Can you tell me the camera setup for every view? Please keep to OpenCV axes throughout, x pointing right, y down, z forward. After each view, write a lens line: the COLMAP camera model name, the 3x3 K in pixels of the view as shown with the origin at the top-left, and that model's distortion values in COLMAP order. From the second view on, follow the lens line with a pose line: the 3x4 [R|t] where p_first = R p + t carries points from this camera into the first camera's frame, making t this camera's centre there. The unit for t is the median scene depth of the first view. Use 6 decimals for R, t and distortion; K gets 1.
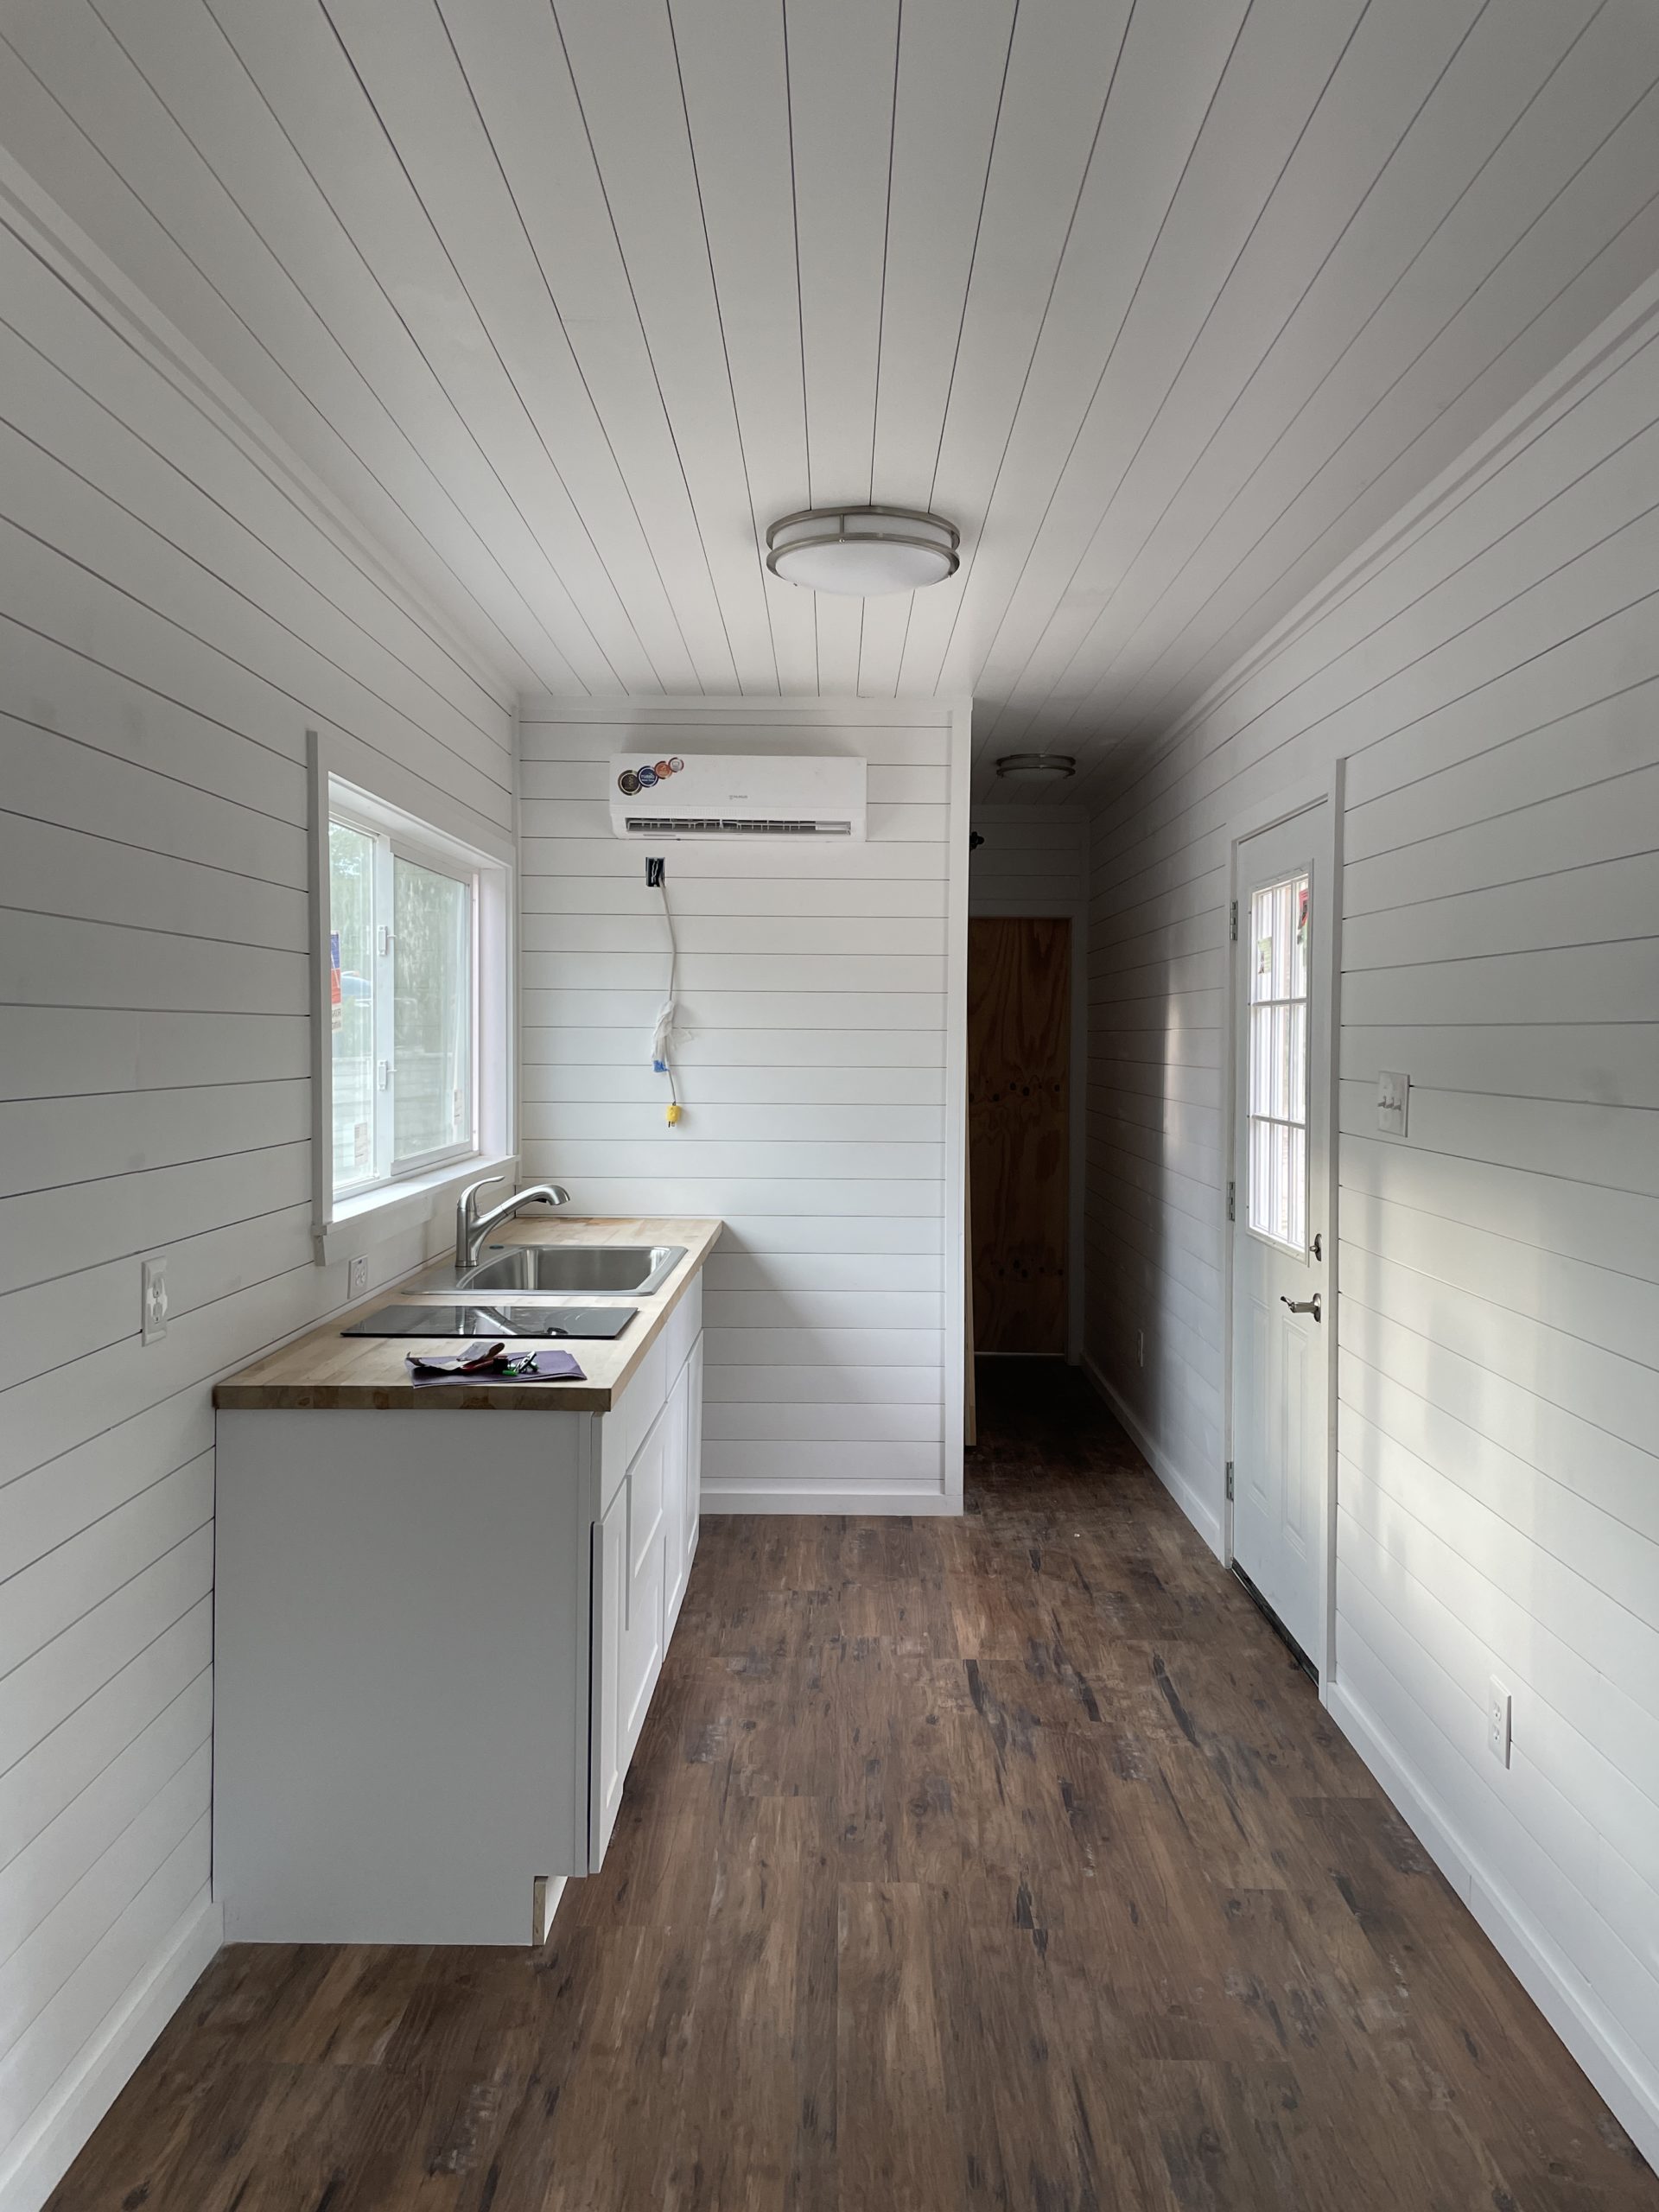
lens RADIAL K [[1677.8, 0, 829.1], [0, 1677.8, 1102.4], [0, 0, 1]] dist [0.003163, 0.000081]
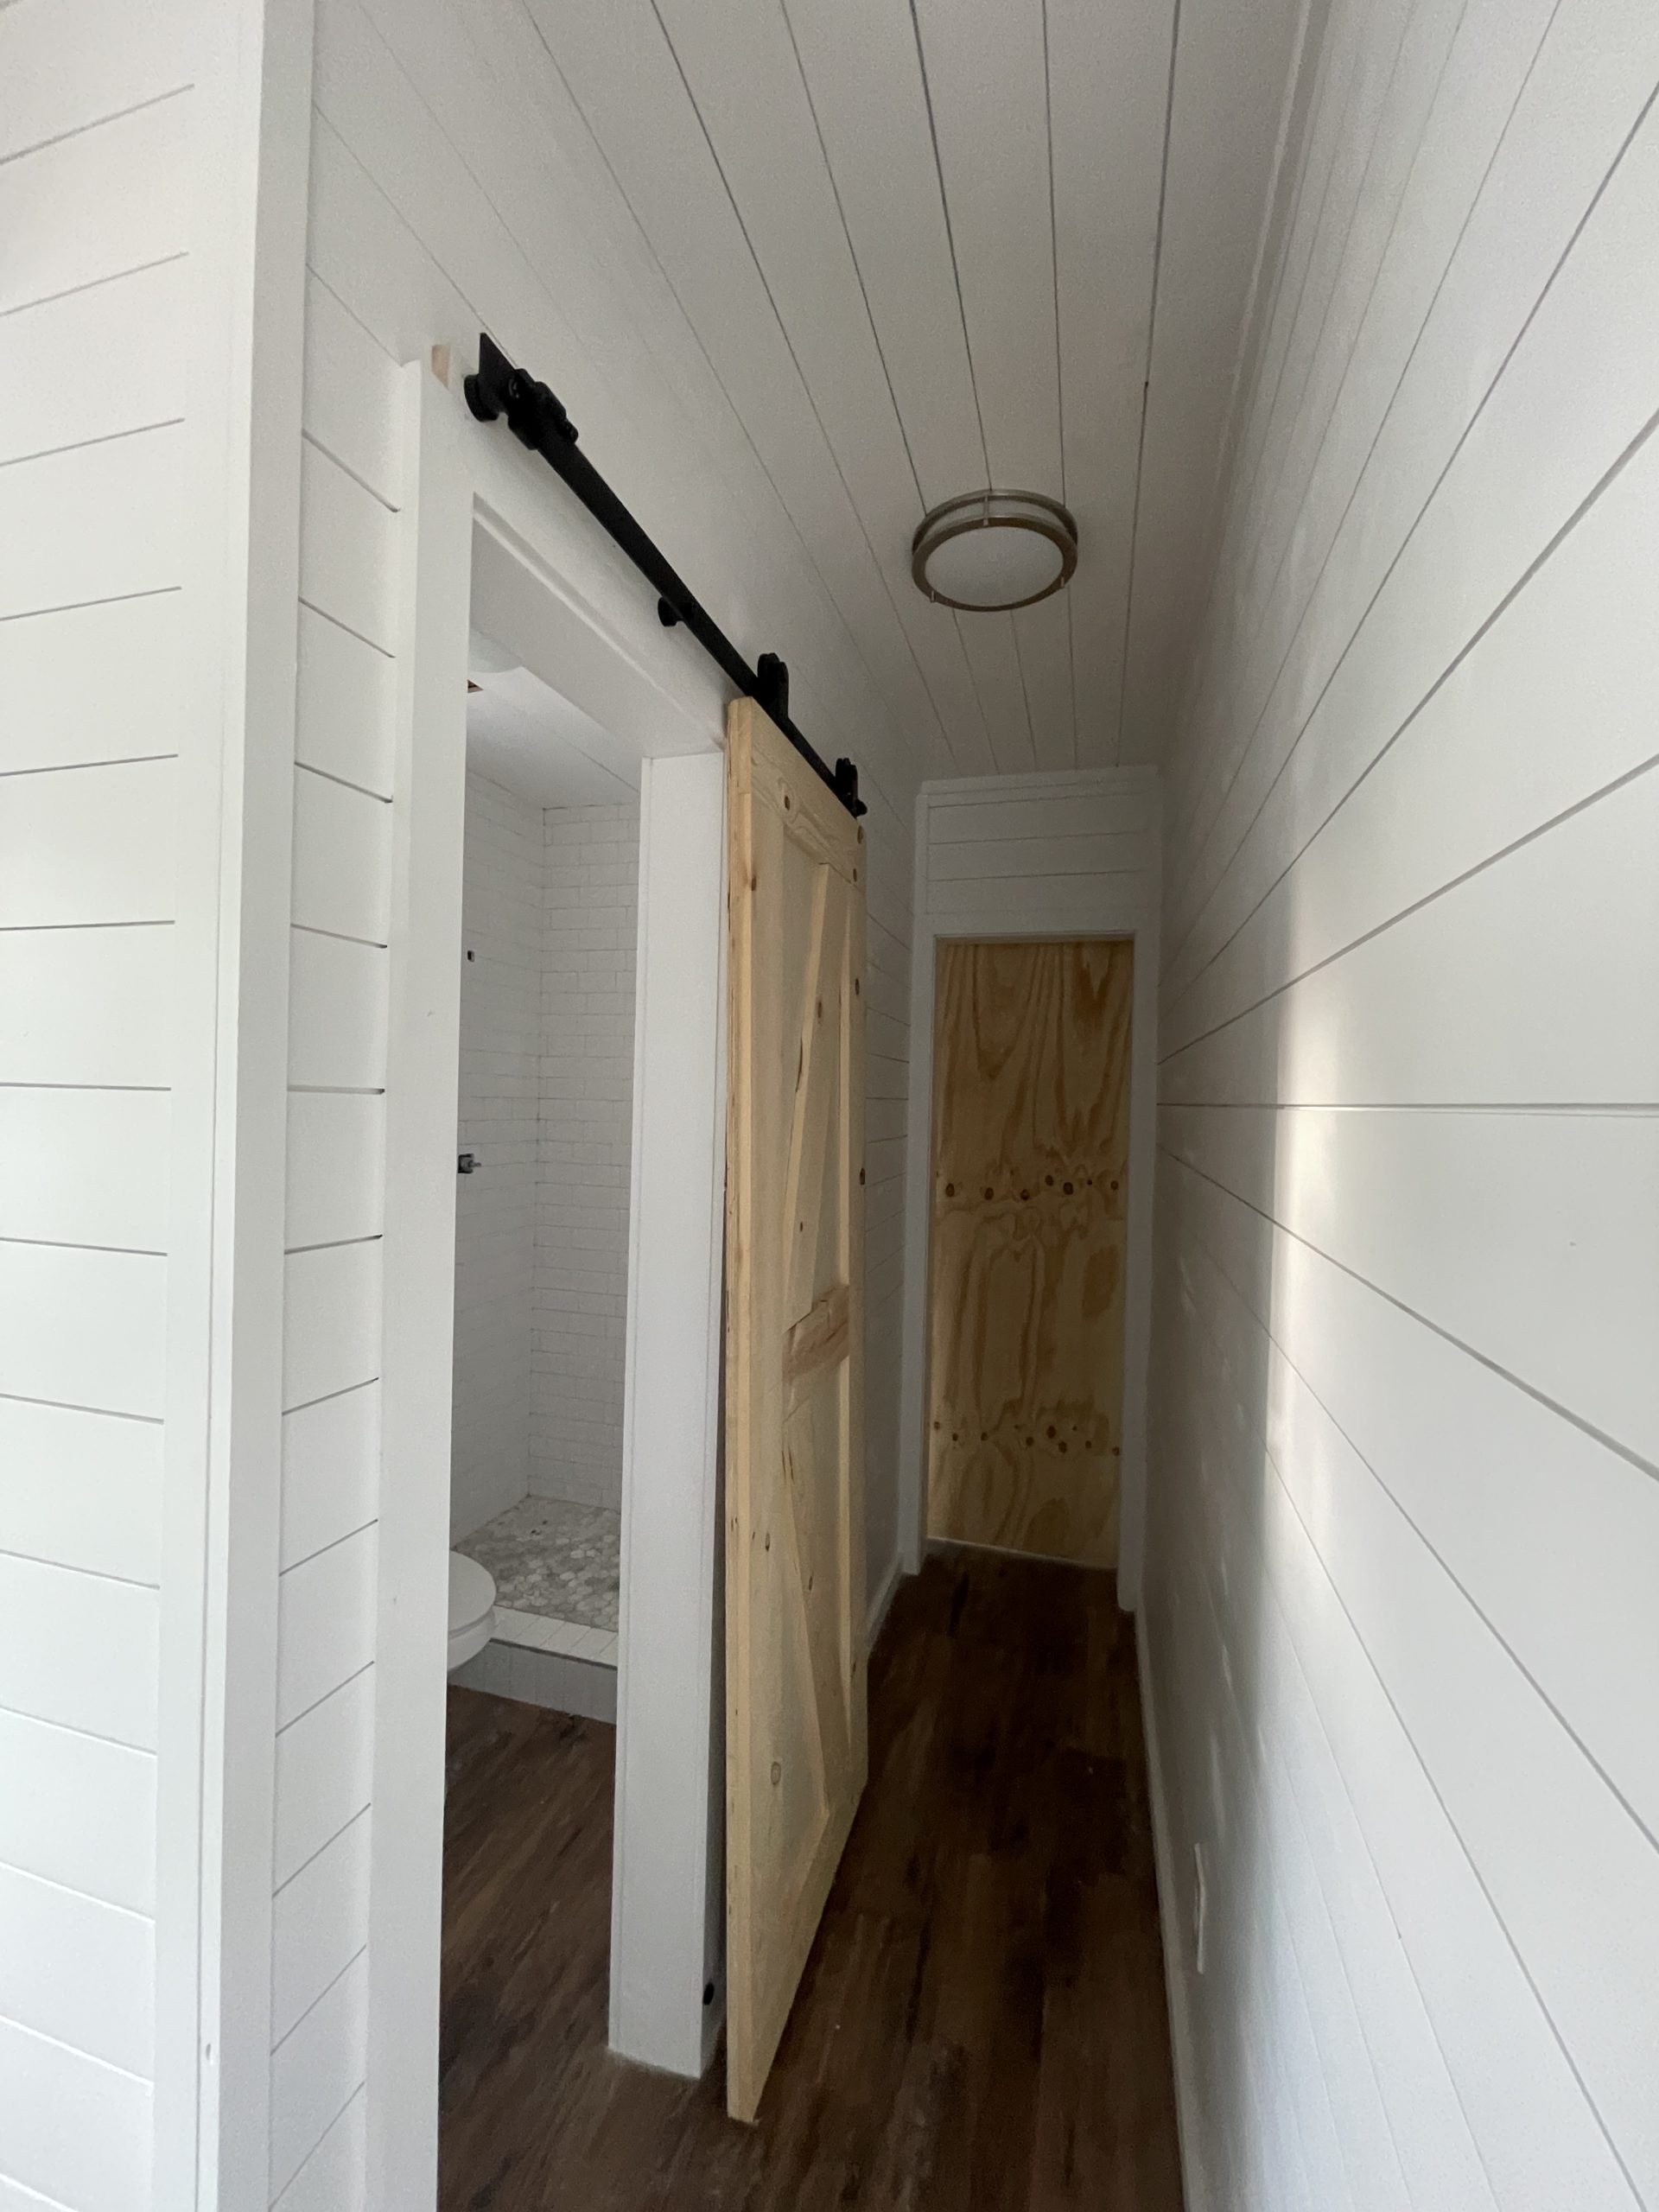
lens RADIAL K [[891.8, 0, 834.1], [0, 891.8, 1104.4], [0, 0, 1]] dist [-0.001439, -0.000021]
pose [[0.961491, 0.019788, -0.274124, 0.125138], [-0.029362, 0.999092, -0.030866, -0.027332], [0.273265, 0.037726, 0.961199, 0.615687]]
